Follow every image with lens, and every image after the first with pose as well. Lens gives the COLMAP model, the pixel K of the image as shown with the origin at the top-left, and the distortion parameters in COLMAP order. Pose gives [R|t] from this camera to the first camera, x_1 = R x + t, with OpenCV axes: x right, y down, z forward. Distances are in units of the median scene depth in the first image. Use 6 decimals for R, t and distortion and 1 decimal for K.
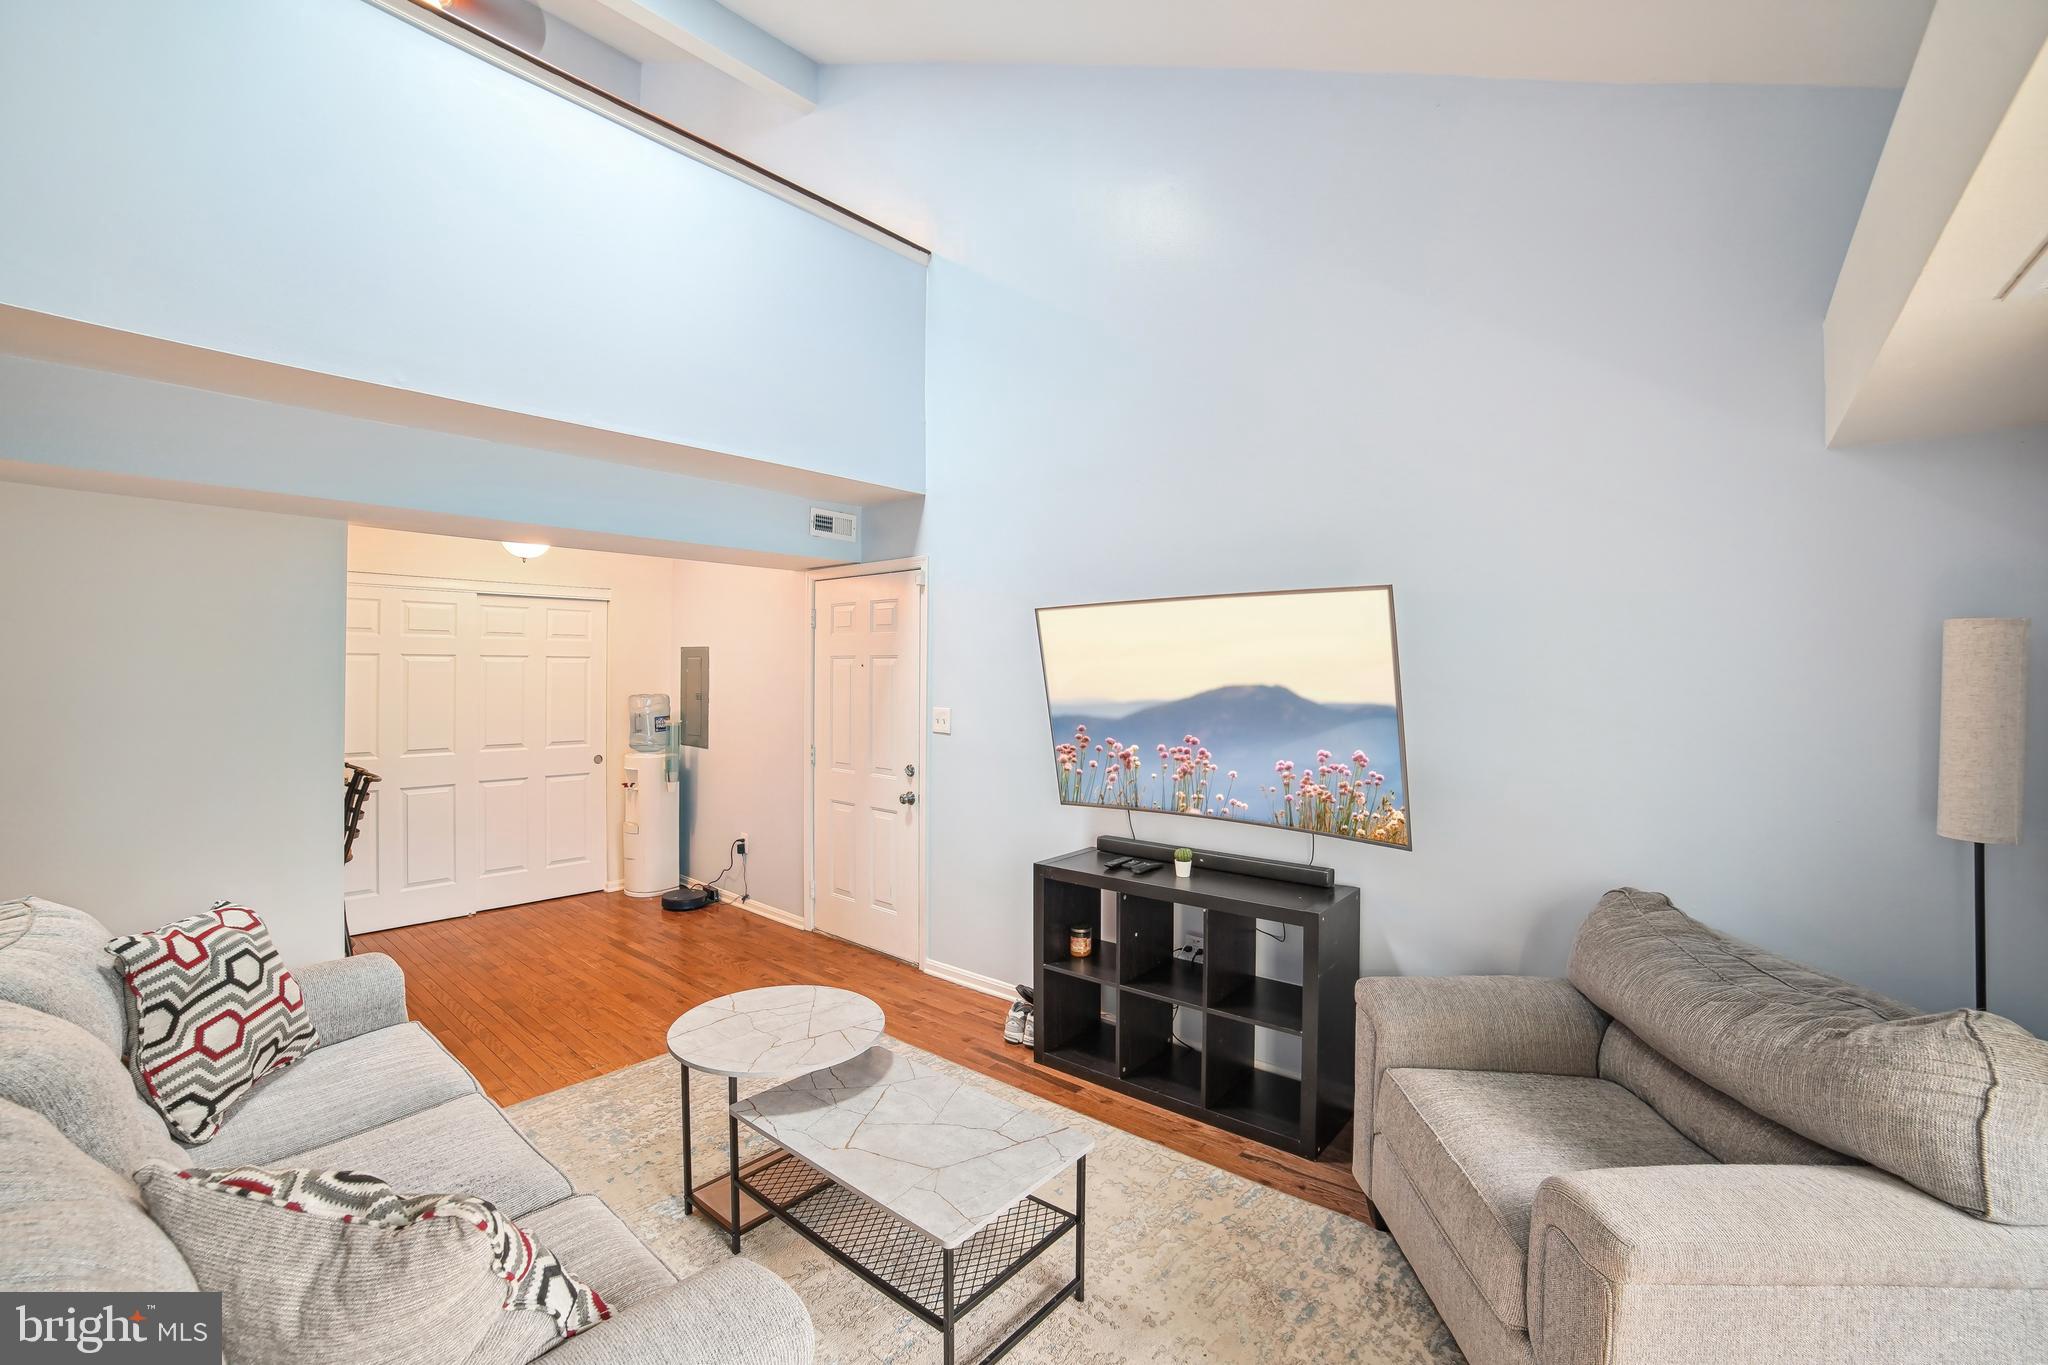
lens RADIAL K [[876.2, 0, 1024.2], [0, 876.2, 657.4], [0, 0, 1]] dist [-0.090151, 0.035442]
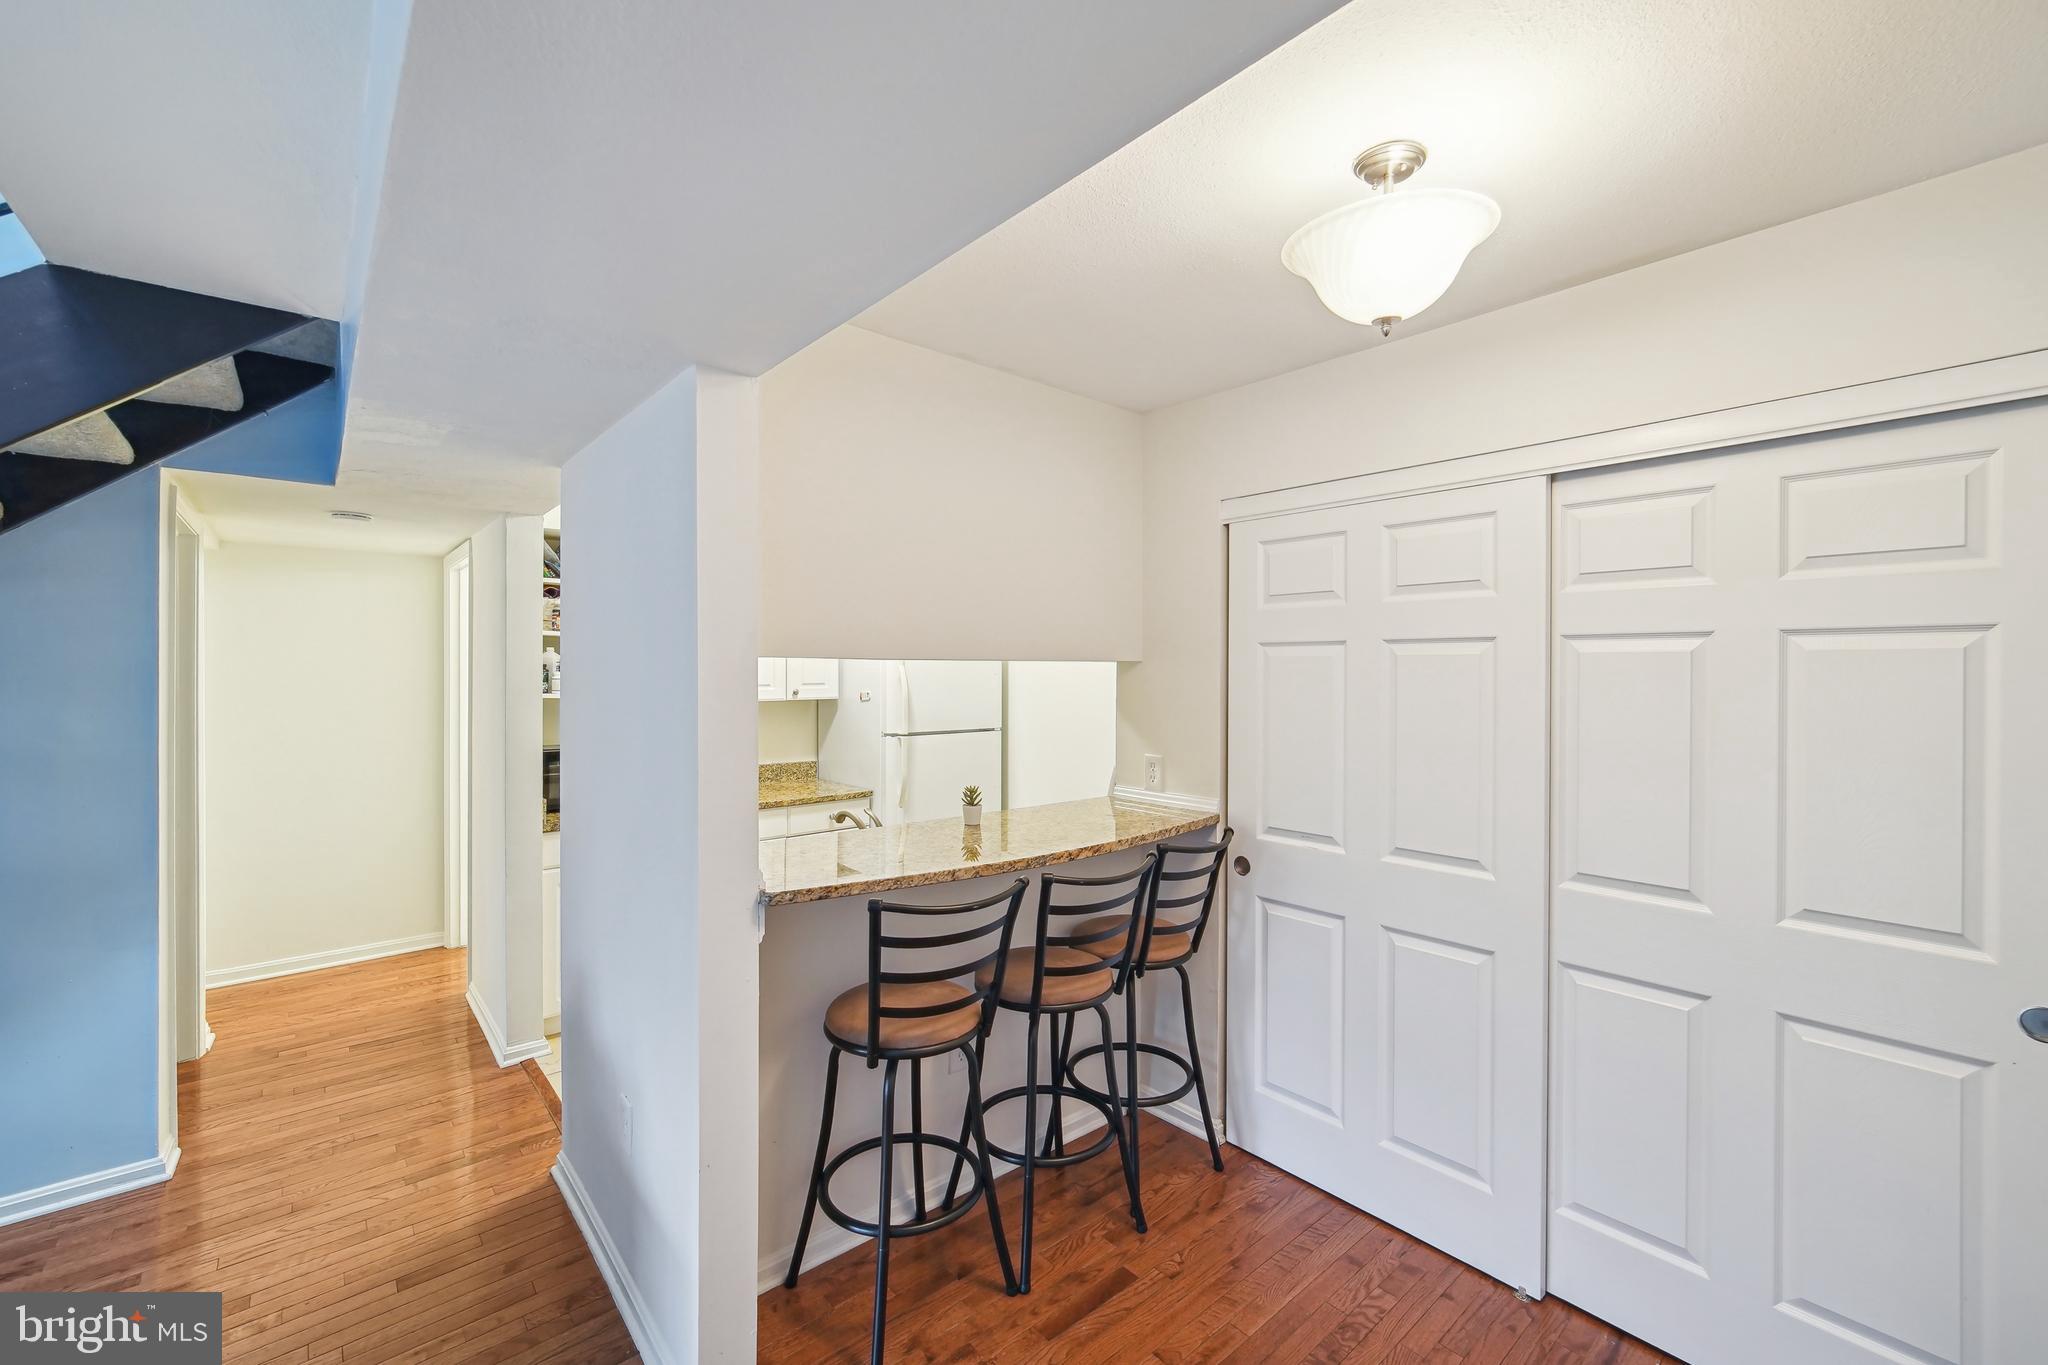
lens RADIAL K [[845.9, 0, 1031.6], [0, 845.9, 673.8], [0, 0, 1]] dist [0.000654, 0.000193]
pose [[-0.125210, -0.004030, -0.992122, -0.380177], [0.009691, 0.999939, -0.005285, 0.023695], [0.992083, -0.010276, -0.125164, 1.336450]]
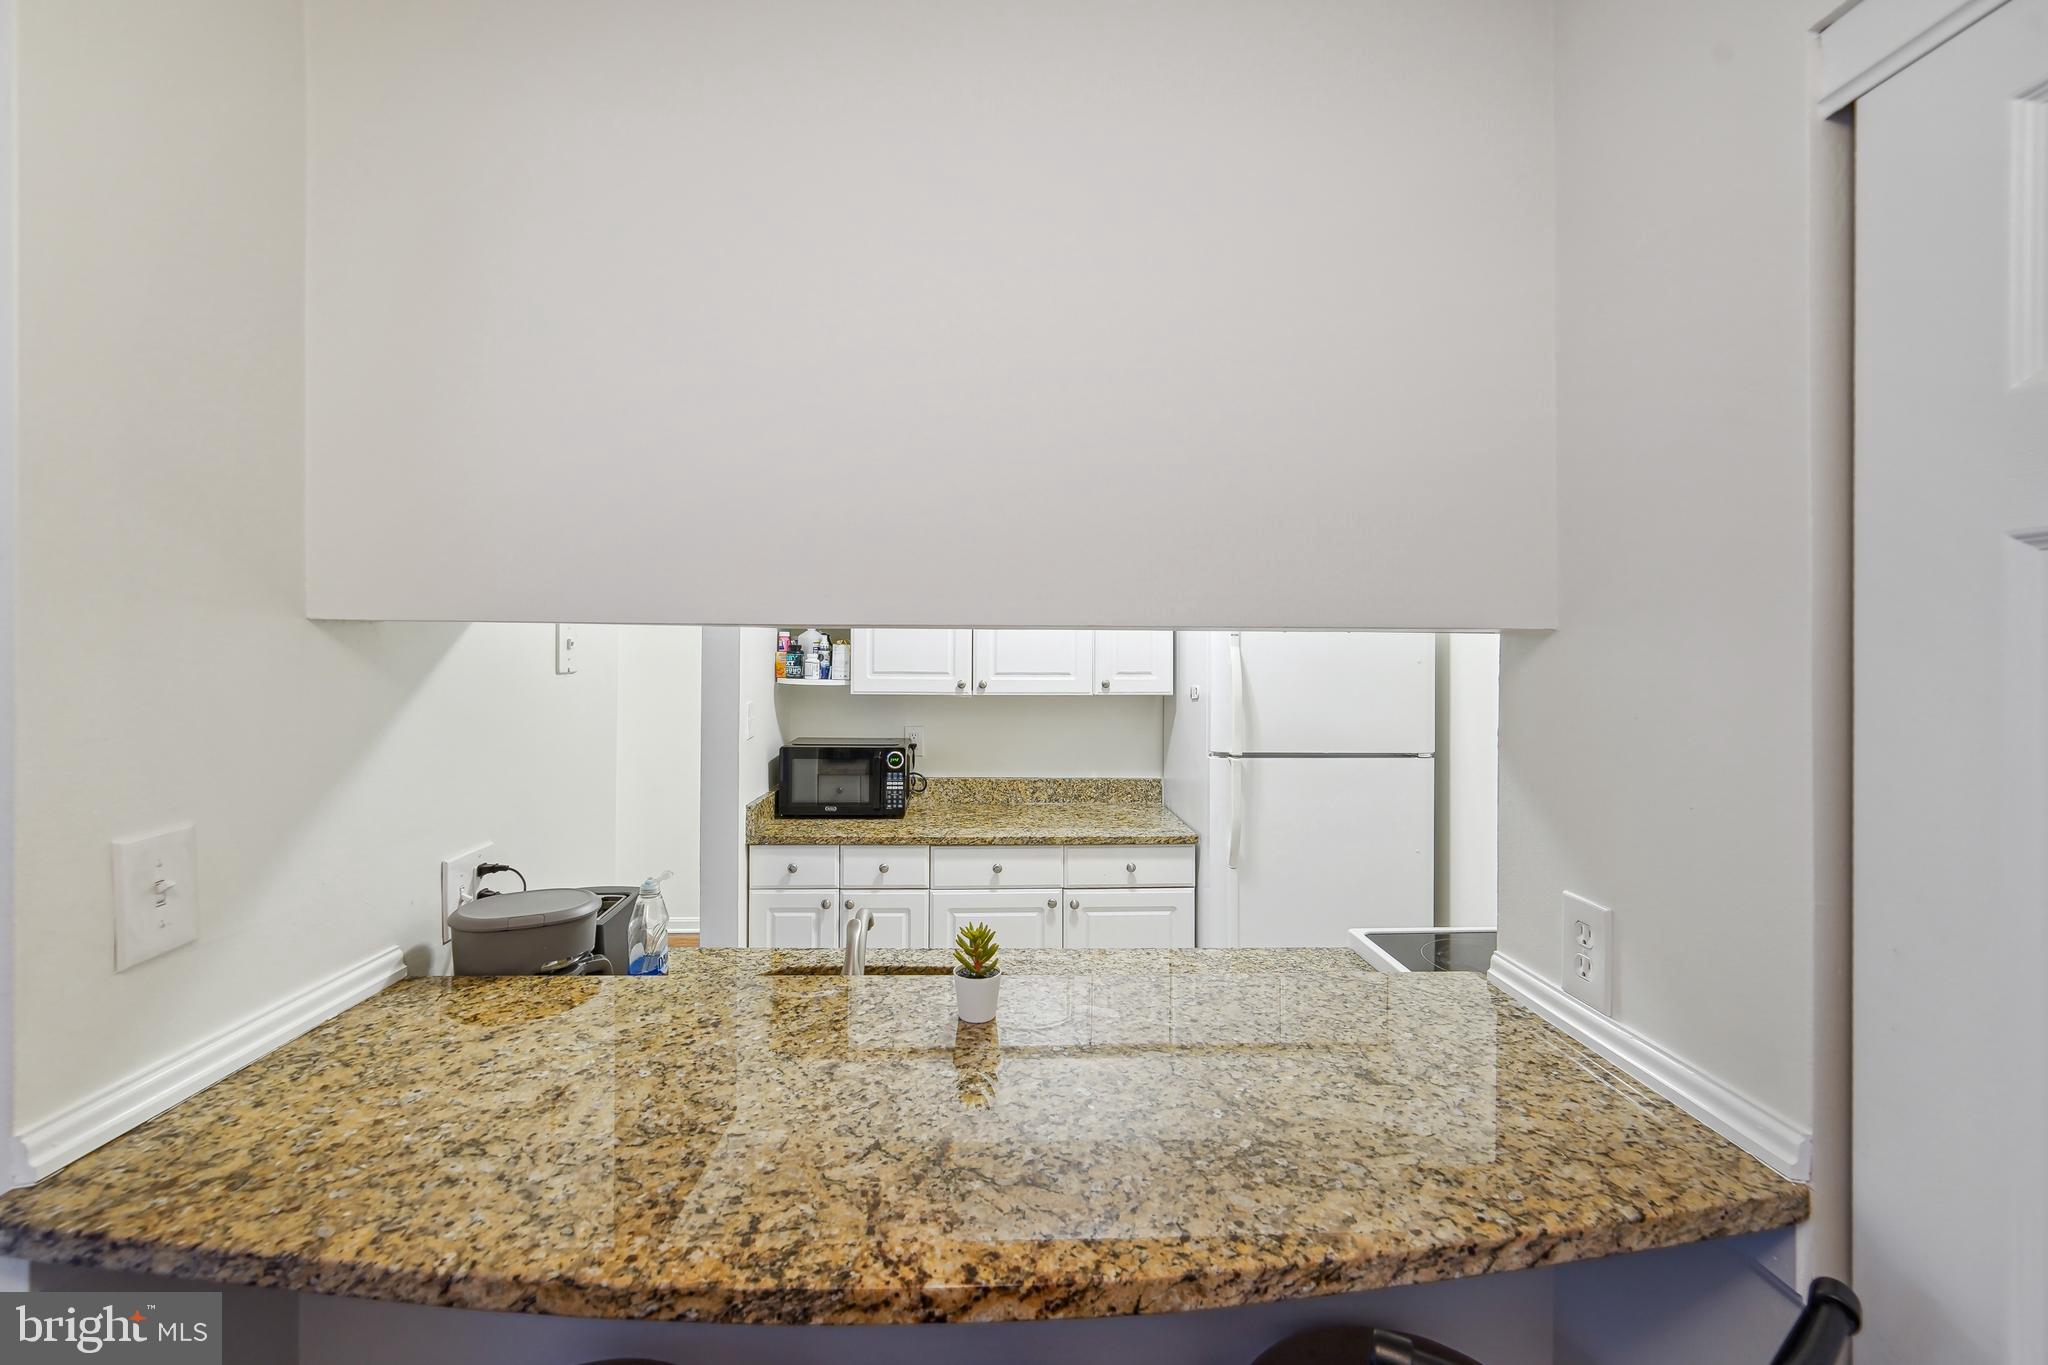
lens RADIAL K [[844.3, 0, 1028.5], [0, 844.3, 646.4], [0, 0, 1]] dist [-0.003789, -0.000451]
pose [[-0.719412, -0.019148, -0.694320, -0.942386], [-0.002512, 0.999685, -0.024967, 0.023441], [0.694579, -0.016218, -0.719233, 1.434909]]
